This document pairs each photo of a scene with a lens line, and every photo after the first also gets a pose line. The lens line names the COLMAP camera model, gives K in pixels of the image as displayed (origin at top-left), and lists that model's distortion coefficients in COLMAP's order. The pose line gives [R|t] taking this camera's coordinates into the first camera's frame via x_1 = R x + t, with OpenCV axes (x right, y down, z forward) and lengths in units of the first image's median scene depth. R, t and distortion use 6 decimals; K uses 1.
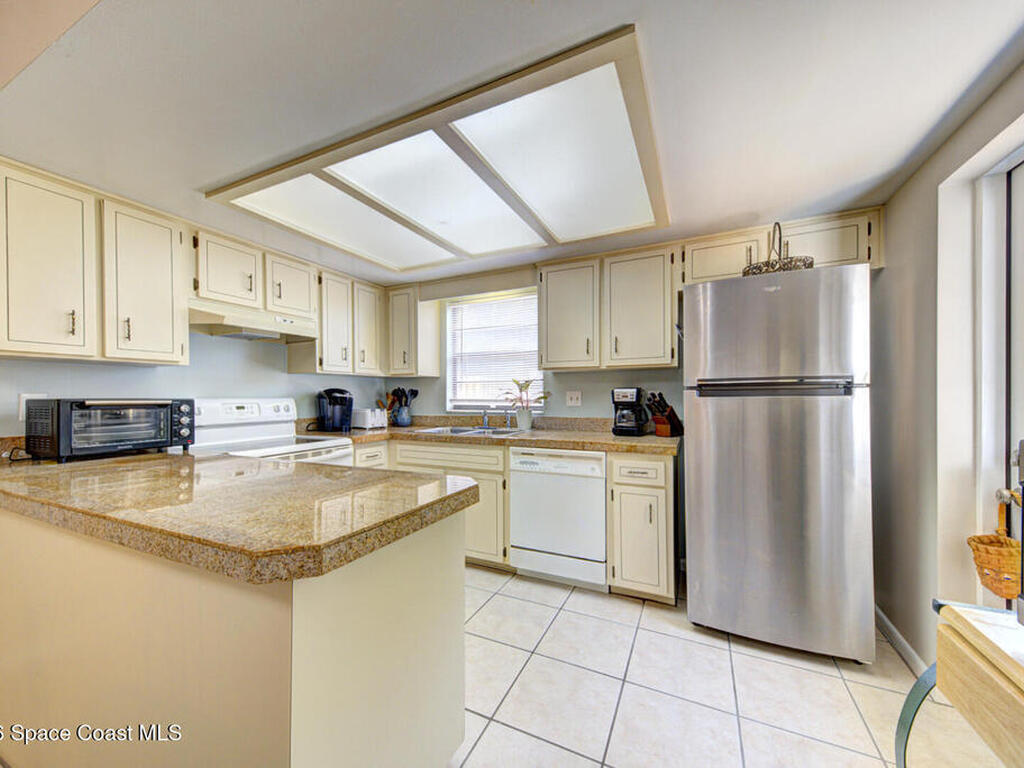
lens RADIAL K [[401.5, 0, 507.9], [0, 401.5, 397.0], [0, 0, 1]] dist [0.056300, -0.000001]
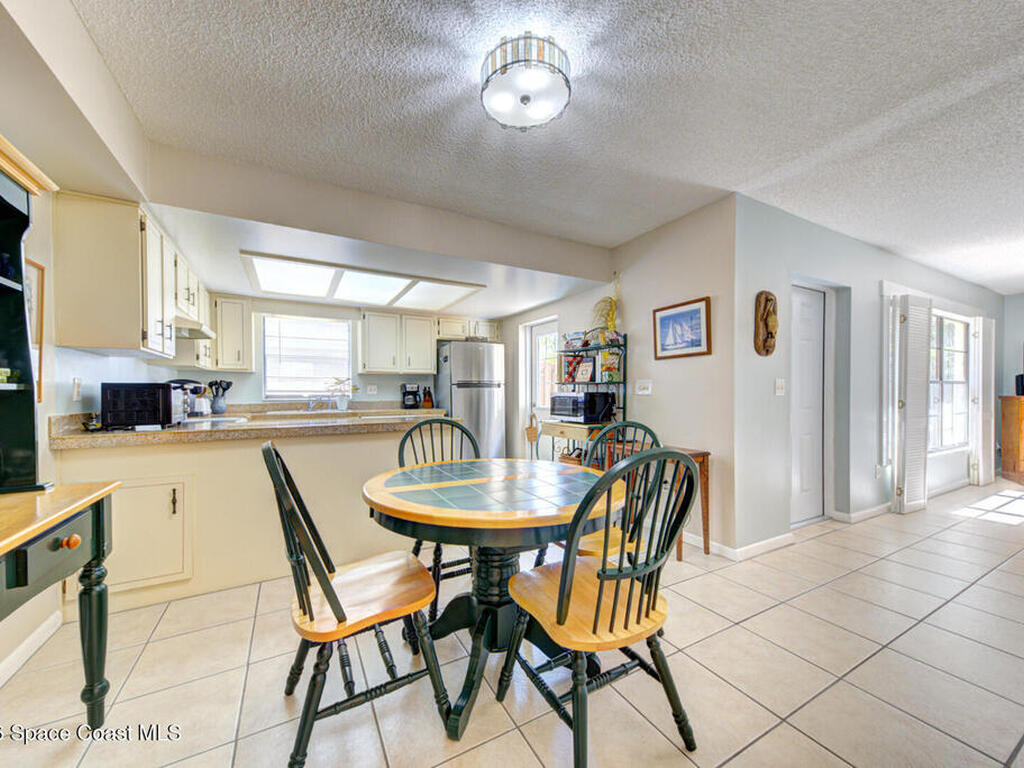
lens RADIAL K [[401.5, 0, 507.9], [0, 401.5, 397.0], [0, 0, 1]] dist [0.056300, -0.000001]
pose [[0.585797, -0.006754, 0.810430, -0.955722], [0.006116, 0.999974, 0.003913, 0.033287], [-0.810435, 0.002665, 0.585823, -0.473669]]
